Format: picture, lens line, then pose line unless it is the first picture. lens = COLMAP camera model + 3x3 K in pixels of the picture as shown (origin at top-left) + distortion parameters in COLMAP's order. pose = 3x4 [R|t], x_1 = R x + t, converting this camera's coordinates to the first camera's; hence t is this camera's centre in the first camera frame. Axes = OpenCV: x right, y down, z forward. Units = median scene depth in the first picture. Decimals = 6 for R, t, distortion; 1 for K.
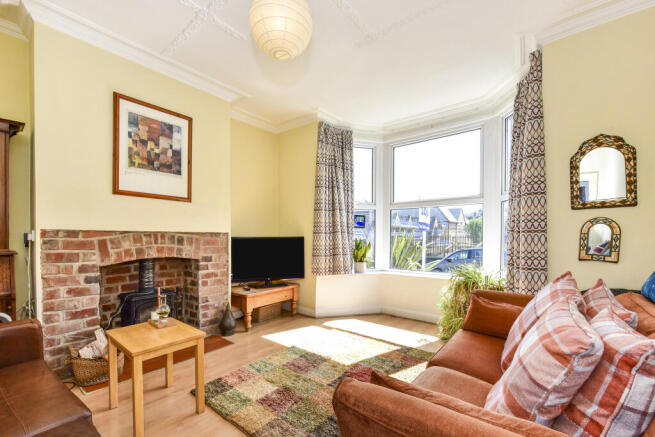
lens RADIAL K [[276.8, 0, 326.1], [0, 276.8, 233.6], [0, 0, 1]] dist [0.000878, 0.000002]
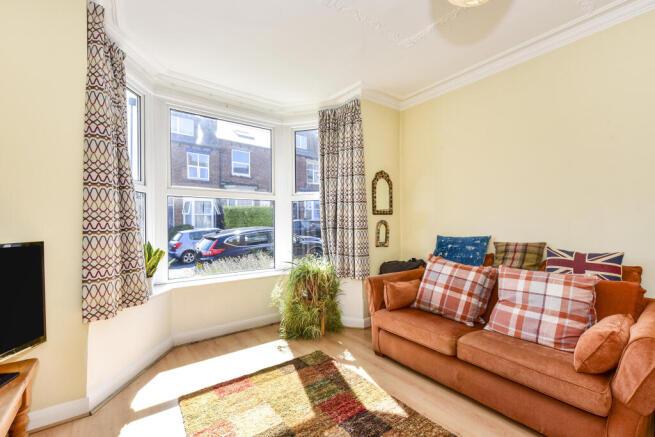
lens RADIAL K [[278.7, 0, 327.5], [0, 278.7, 218.5], [0, 0, 1]] dist [0.000183, -0.000005]
pose [[0.253236, 0.017484, 0.967247, -0.550316], [-0.006141, 0.999846, -0.016466, -0.028561], [-0.967385, -0.001770, 0.253304, 0.678222]]
